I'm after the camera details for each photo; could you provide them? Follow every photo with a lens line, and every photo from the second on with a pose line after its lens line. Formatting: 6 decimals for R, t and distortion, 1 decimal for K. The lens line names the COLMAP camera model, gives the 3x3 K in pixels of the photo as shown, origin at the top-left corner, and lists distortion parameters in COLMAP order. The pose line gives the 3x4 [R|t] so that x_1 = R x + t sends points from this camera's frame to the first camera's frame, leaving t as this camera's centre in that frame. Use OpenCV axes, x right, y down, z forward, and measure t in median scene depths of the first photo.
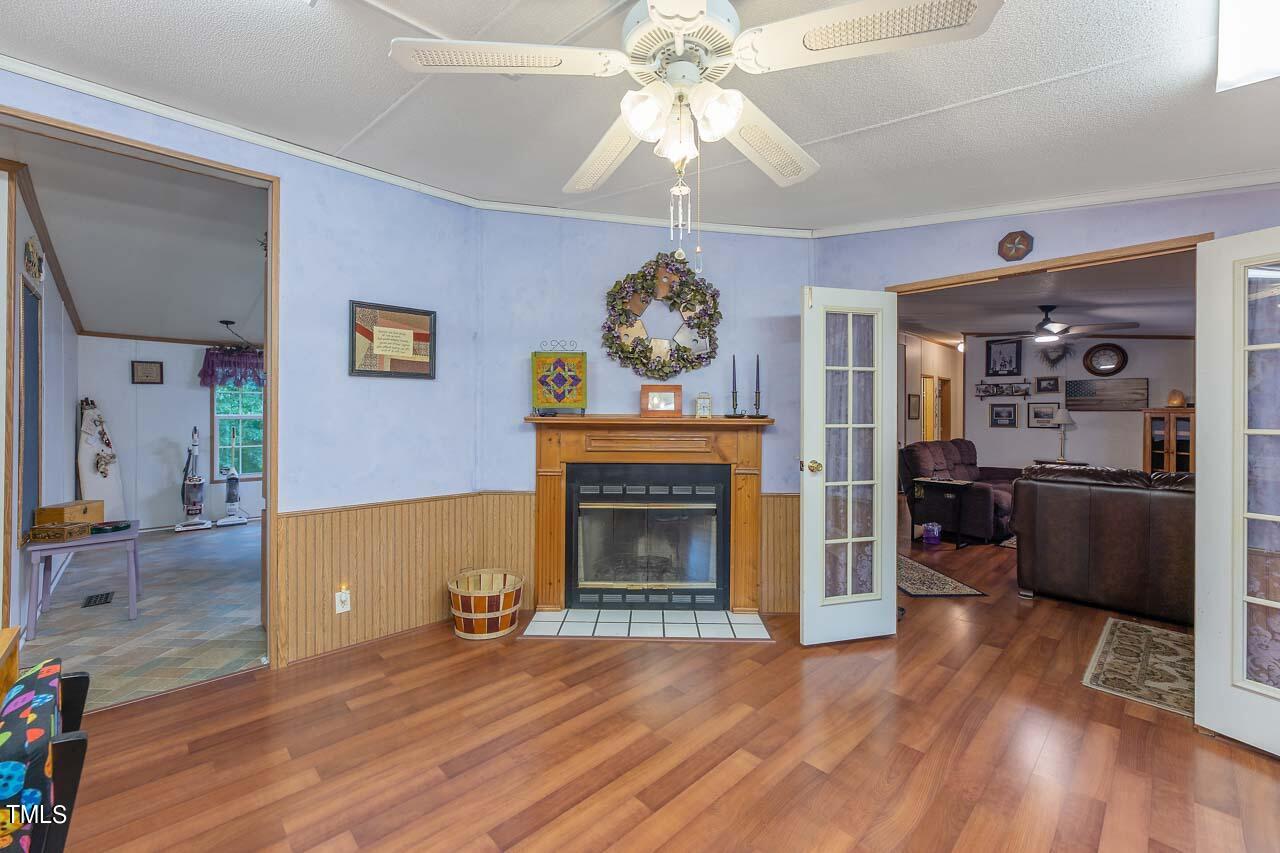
lens RADIAL K [[514.4, 0, 645.6], [0, 514.4, 420.7], [0, 0, 1]] dist [-0.002872, -0.000311]
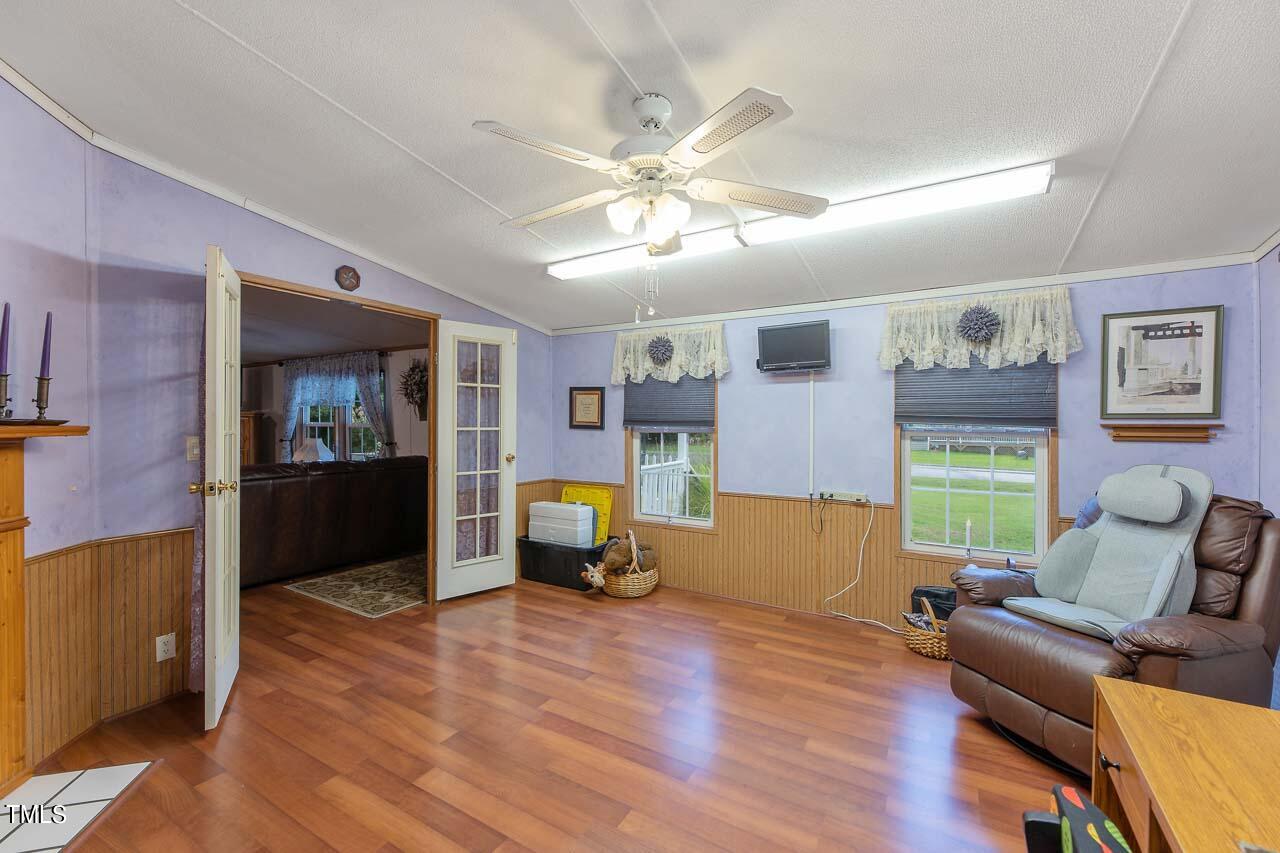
lens RADIAL K [[514.4, 0, 645.6], [0, 514.4, 420.7], [0, 0, 1]] dist [-0.002872, -0.000311]
pose [[-0.261413, -0.005176, 0.965213, -0.620526], [0.009574, 0.999923, 0.007955, -0.009150], [-0.965180, 0.011320, -0.261343, 0.638362]]
